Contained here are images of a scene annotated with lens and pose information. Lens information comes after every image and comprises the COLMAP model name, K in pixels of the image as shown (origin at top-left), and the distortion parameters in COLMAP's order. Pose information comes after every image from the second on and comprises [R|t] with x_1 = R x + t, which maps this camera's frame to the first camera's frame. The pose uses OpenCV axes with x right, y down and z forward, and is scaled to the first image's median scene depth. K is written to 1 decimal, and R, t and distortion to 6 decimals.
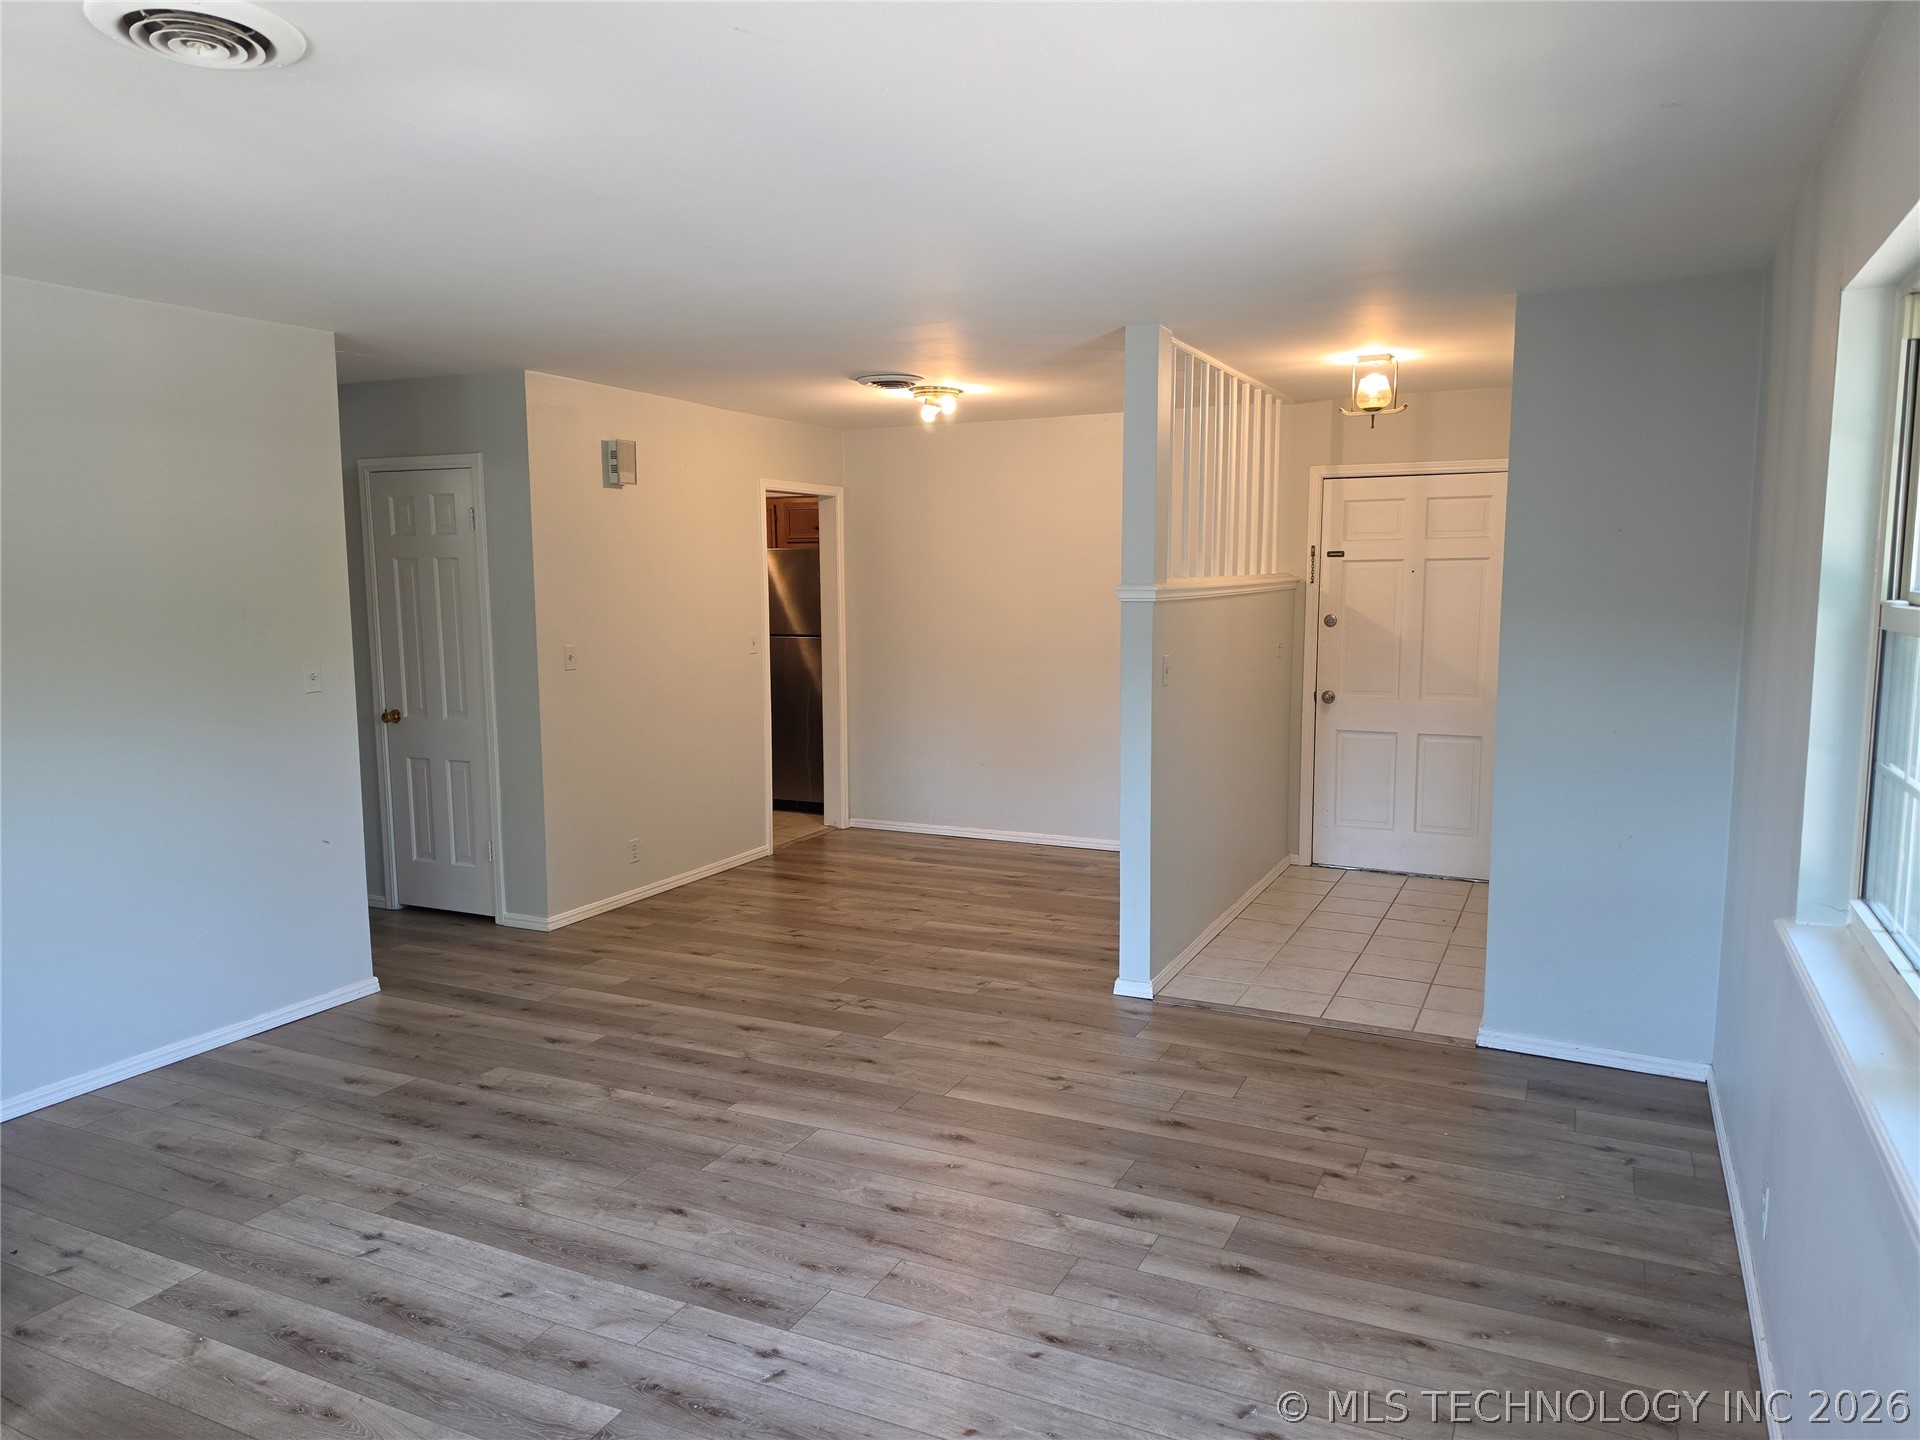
lens RADIAL K [[1333.1, 0, 960.0], [0, 1333.1, 720.0], [0, 0, 1]] dist [0.065052, -0.070859]
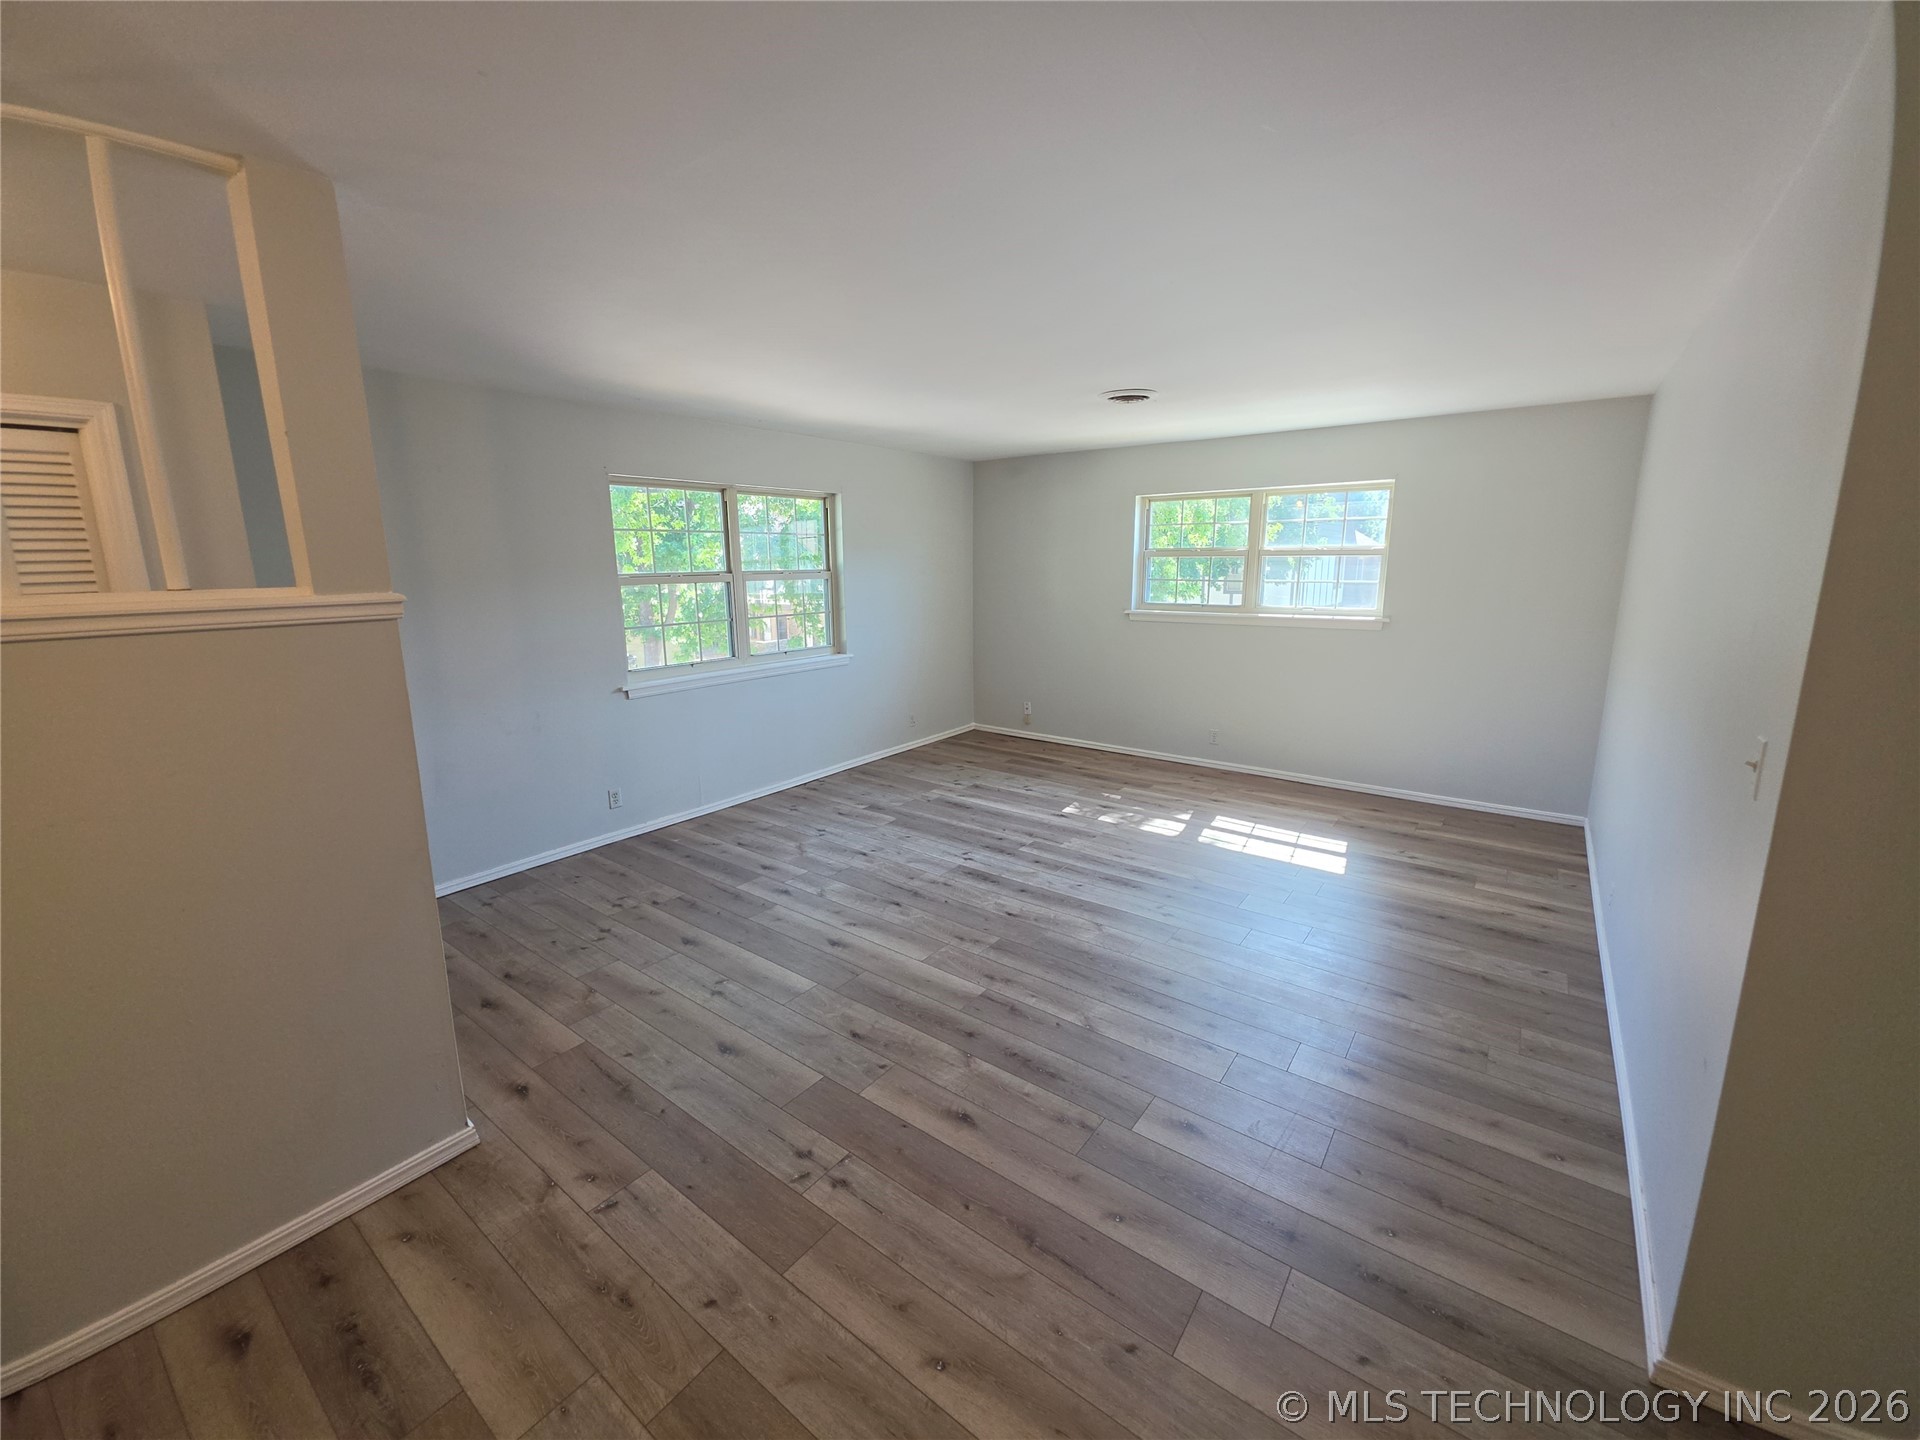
lens RADIAL K [[760.8, 0, 958.6], [0, 760.8, 706.6], [0, 0, 1]] dist [0.013348, -0.007686]
pose [[-0.980561, -0.025063, 0.194608, -0.305591], [0.034216, 0.954771, 0.295367, -0.198310], [-0.193209, 0.296284, -0.935353, 1.735614]]
